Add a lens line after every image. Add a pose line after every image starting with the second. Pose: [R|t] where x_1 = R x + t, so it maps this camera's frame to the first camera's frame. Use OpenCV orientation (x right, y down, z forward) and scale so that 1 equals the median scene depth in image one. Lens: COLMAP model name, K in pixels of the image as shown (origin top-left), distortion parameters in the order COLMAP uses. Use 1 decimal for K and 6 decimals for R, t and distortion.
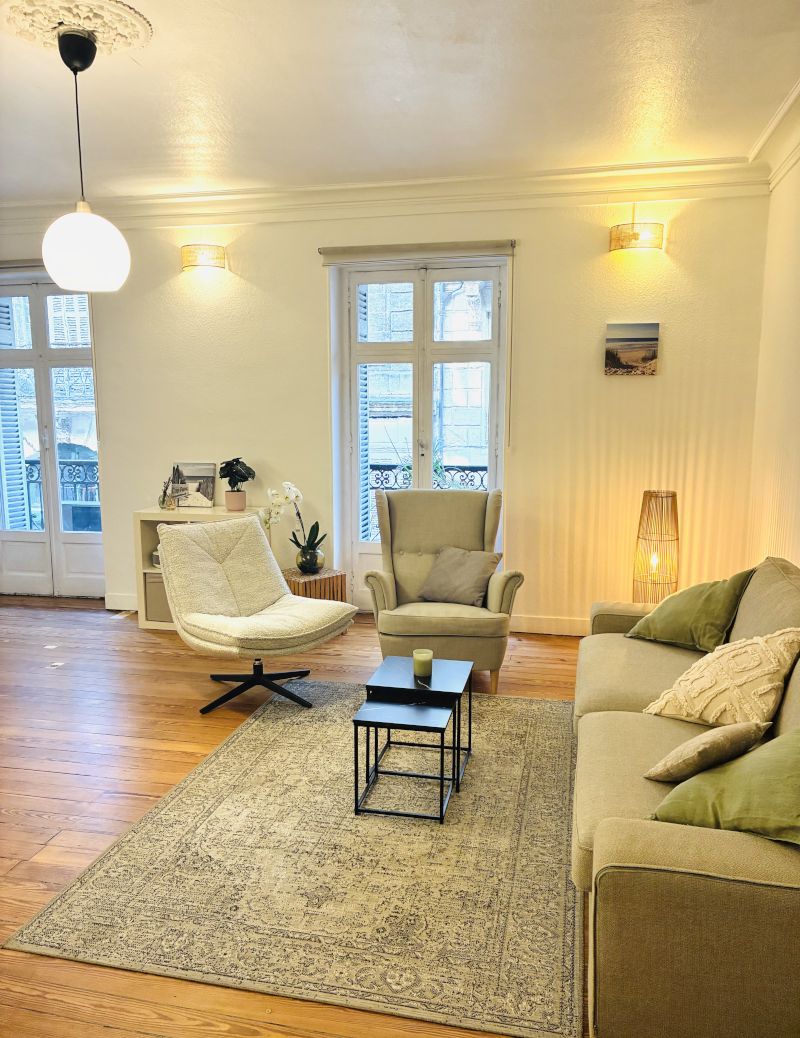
lens RADIAL K [[798.9, 0, 400.0], [0, 798.9, 519.0], [0, 0, 1]] dist [0.000422, -0.001298]
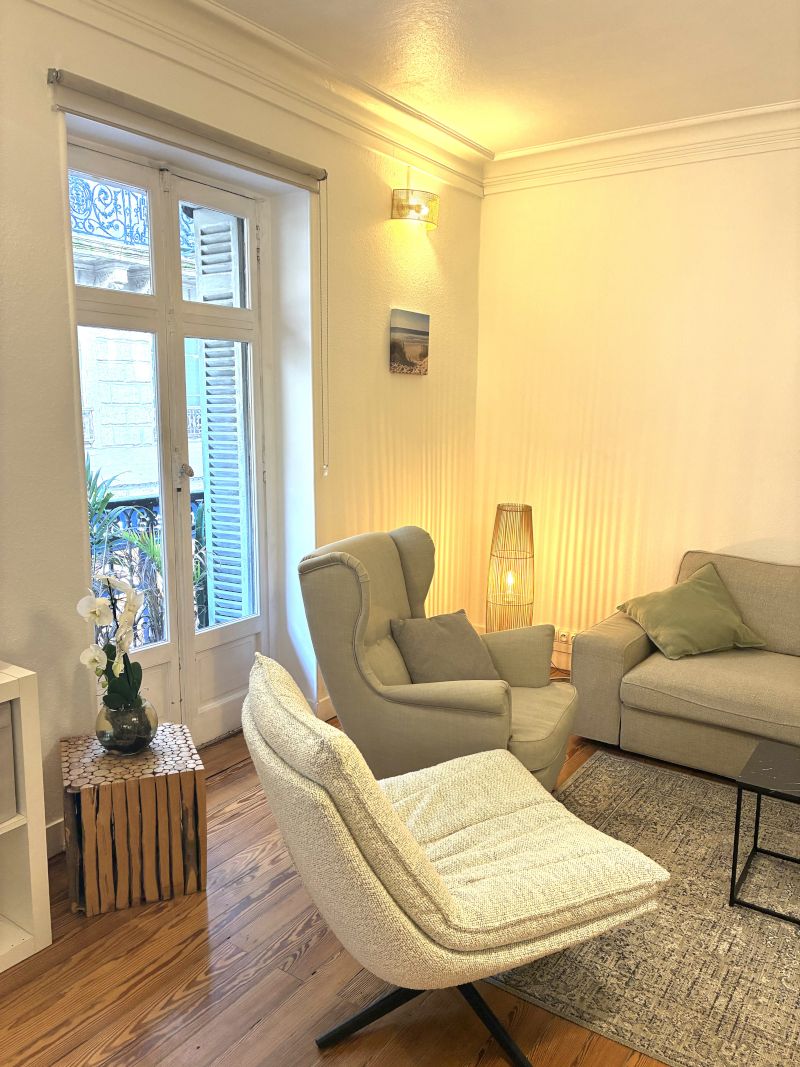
lens RADIAL K [[799.3, 0, 400.0], [0, 799.3, 533.5], [0, 0, 1]] dist [-0.007995, -0.001576]
pose [[0.373443, -0.150651, 0.915339, -0.519031], [0.099443, 0.987540, 0.121963, -0.117496], [-0.922308, 0.045478, 0.383771, 0.694465]]
